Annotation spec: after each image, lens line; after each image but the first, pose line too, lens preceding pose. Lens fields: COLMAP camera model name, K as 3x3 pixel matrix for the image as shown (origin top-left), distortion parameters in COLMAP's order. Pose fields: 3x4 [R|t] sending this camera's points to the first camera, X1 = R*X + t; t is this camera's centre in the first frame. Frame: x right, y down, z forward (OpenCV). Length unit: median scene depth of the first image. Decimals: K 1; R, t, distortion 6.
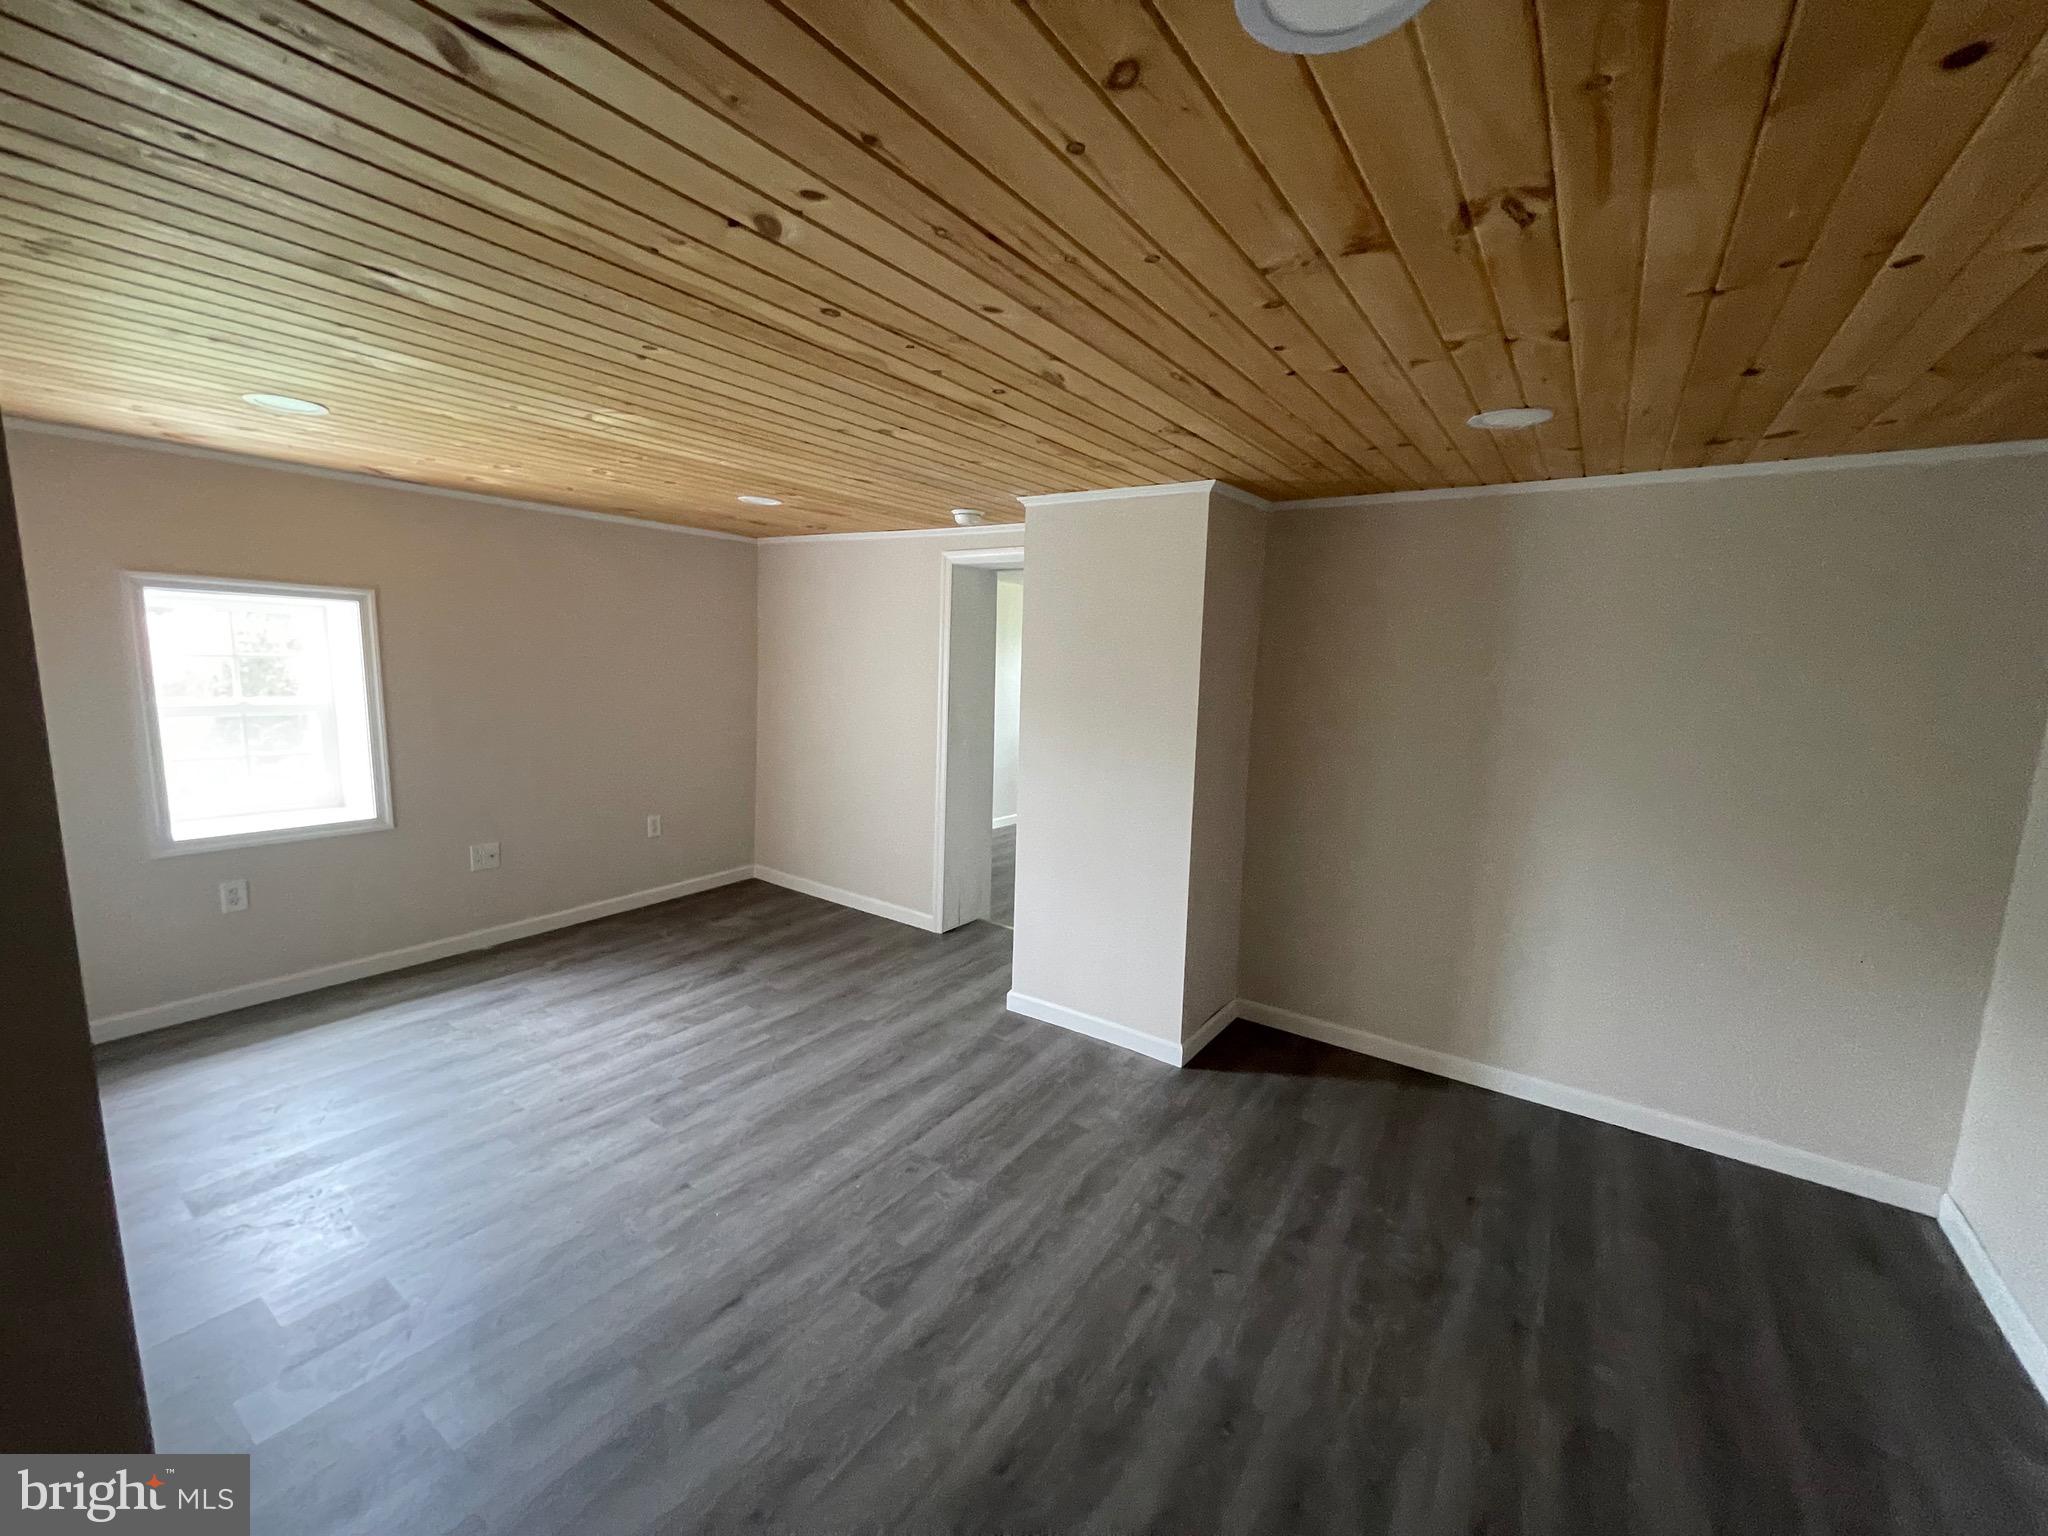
lens RADIAL K [[824.2, 0, 1021.5], [0, 824.2, 774.9], [0, 0, 1]] dist [0.009215, 0.000285]
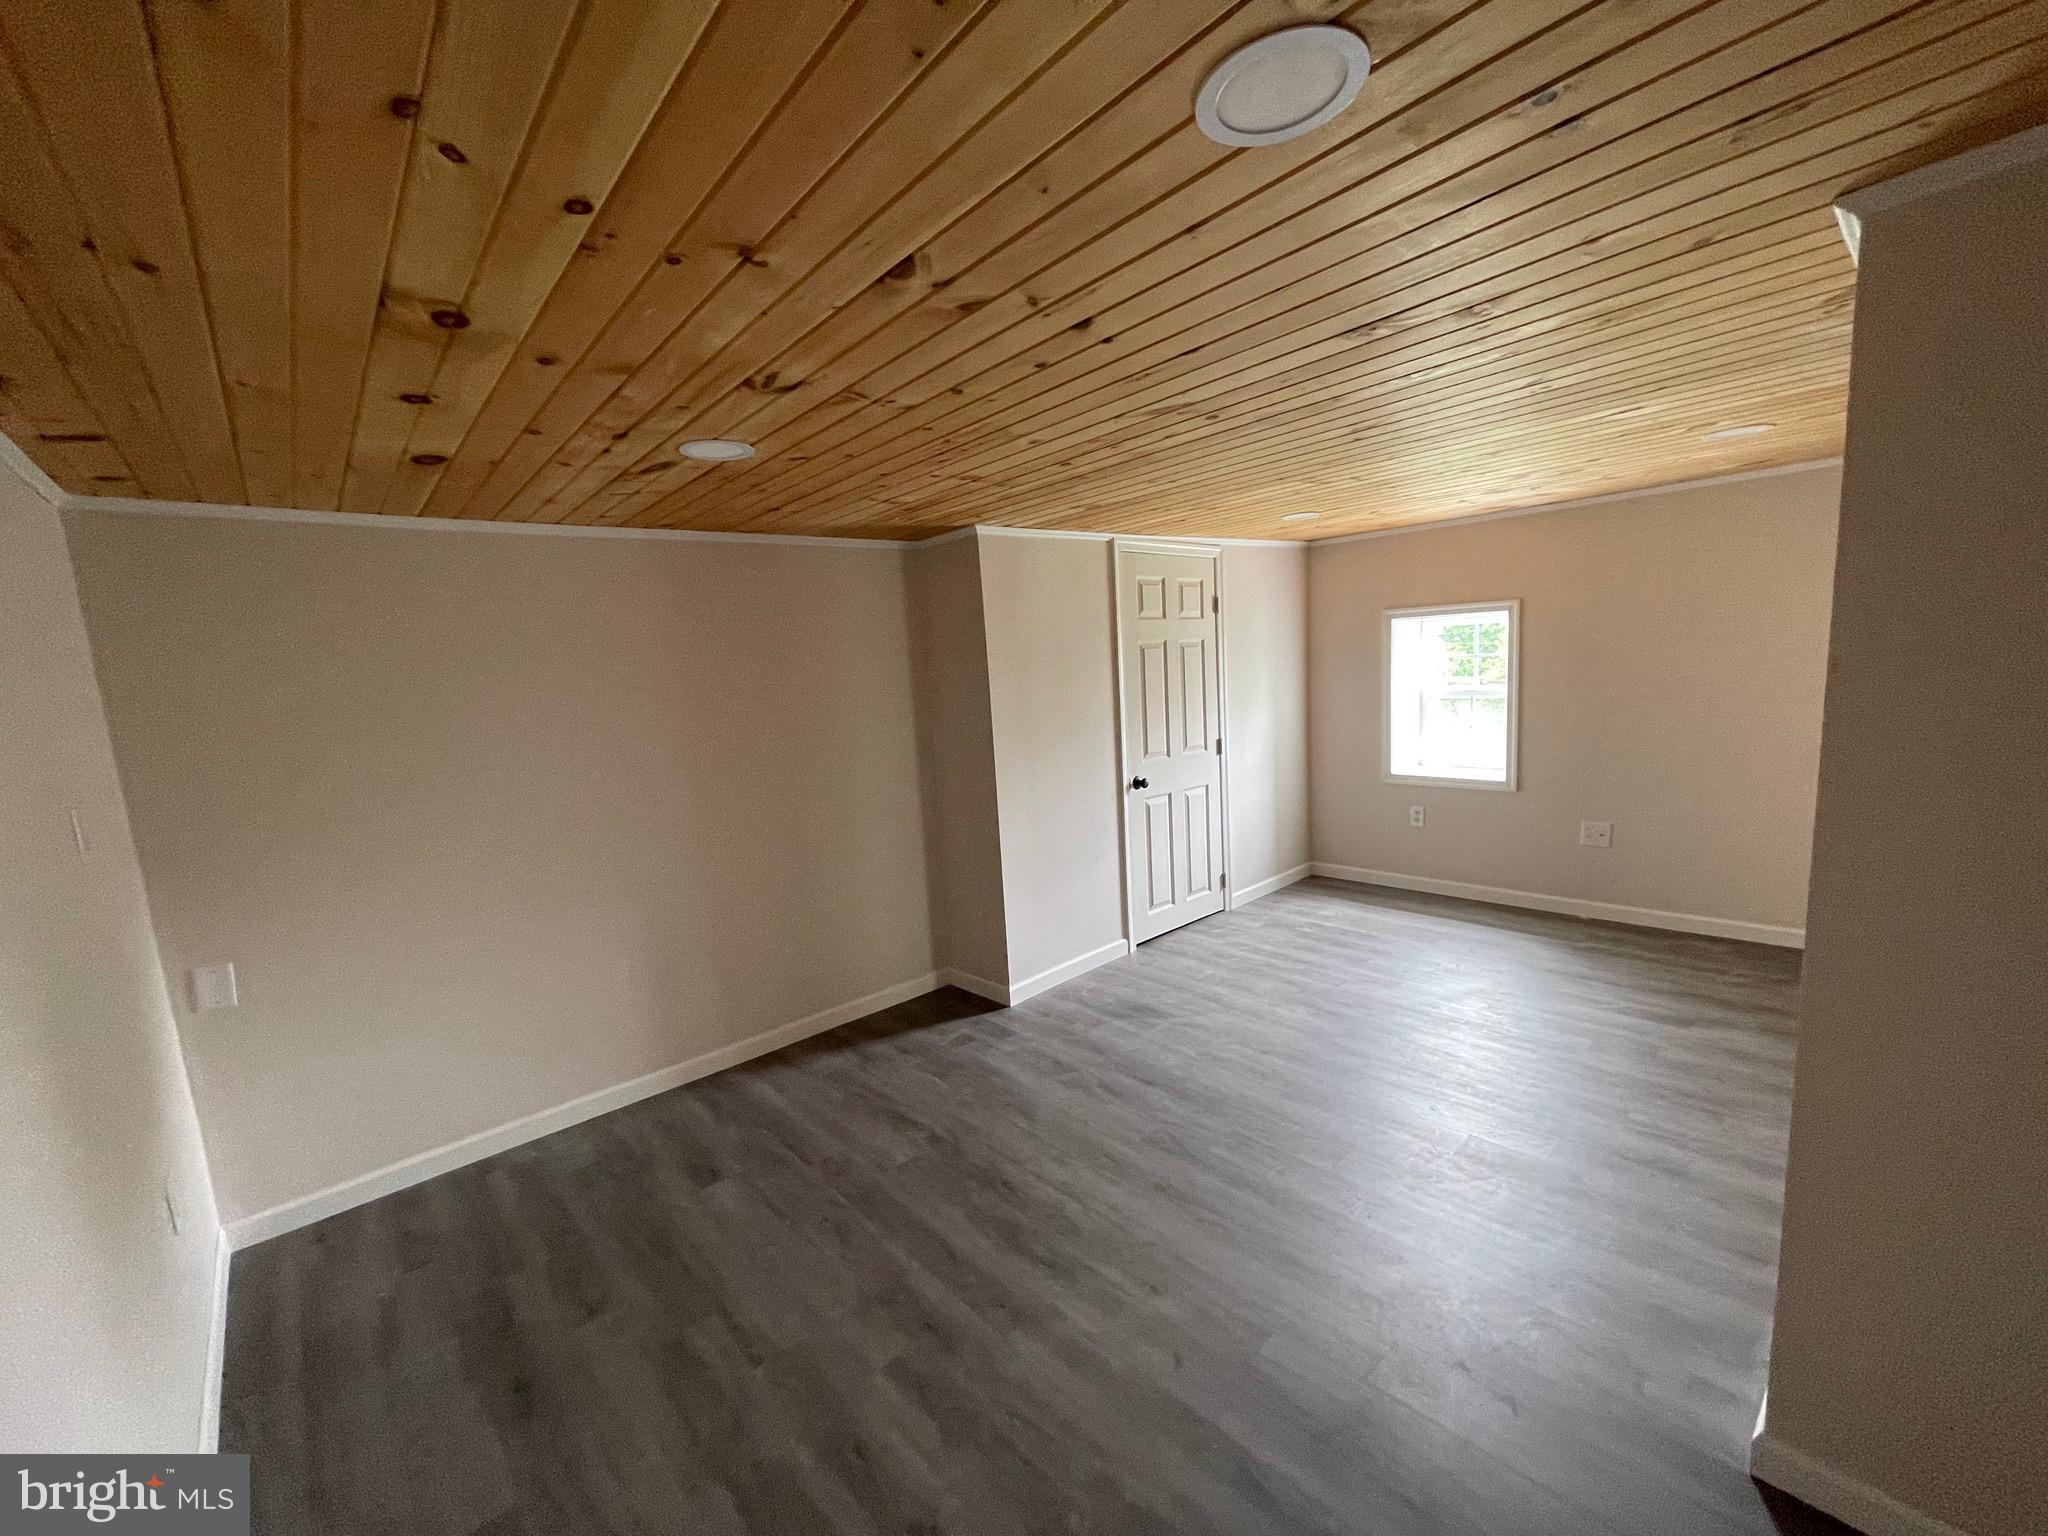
lens RADIAL K [[824.2, 0, 1020.8], [0, 824.2, 770.8], [0, 0, 1]] dist [0.009215, 0.000285]
pose [[-0.230101, 0.105289, -0.967454, 0.673721], [-0.085971, 0.988044, 0.127977, -0.067667], [0.969362, 0.112621, -0.218298, 0.615494]]
